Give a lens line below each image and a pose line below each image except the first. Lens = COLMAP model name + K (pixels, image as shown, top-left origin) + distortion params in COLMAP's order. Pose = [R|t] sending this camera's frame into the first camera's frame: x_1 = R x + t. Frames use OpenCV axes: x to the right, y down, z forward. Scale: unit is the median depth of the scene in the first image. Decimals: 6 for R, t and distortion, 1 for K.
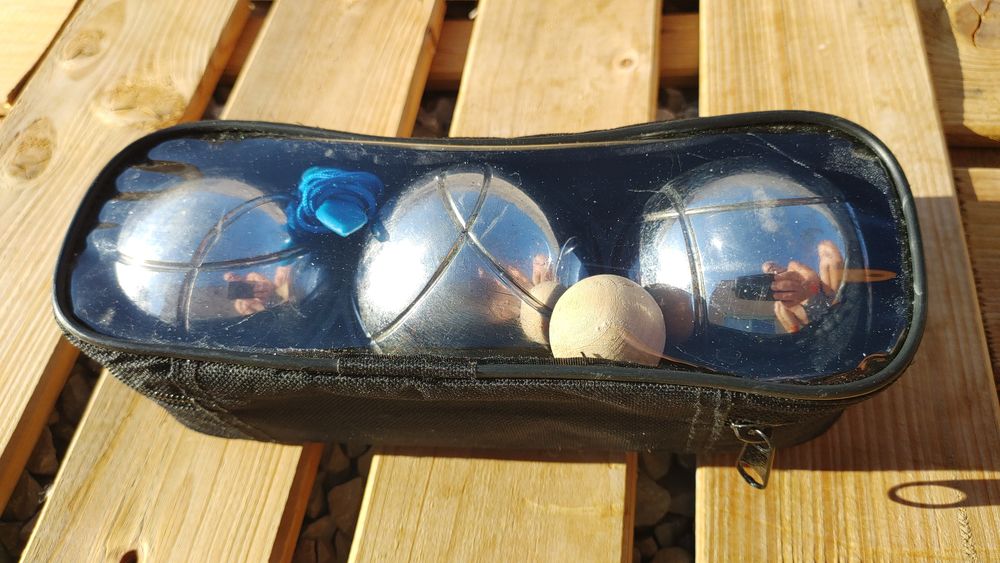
lens RADIAL K [[814.2, 0, 478.6], [0, 814.2, 277.3], [0, 0, 1]] dist [-0.000505, -0.048941]
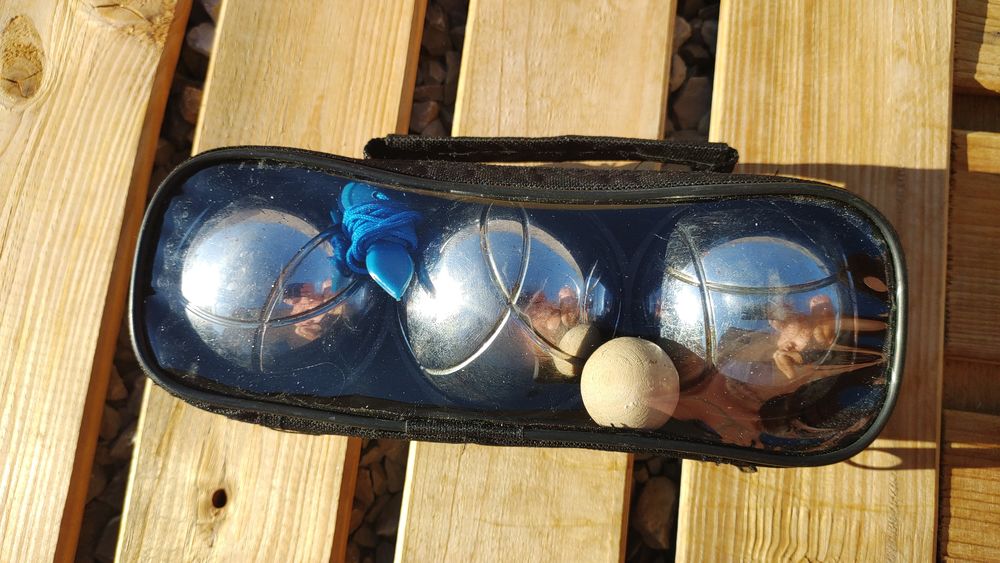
lens RADIAL K [[814.2, 0, 478.6], [0, 814.2, 277.3], [0, 0, 1]] dist [-0.000505, -0.048941]
pose [[0.998517, -0.024838, 0.048438, -0.086538], [0.002205, 0.907559, 0.419920, -0.431950], [-0.054391, -0.419190, 0.906268, 0.008324]]
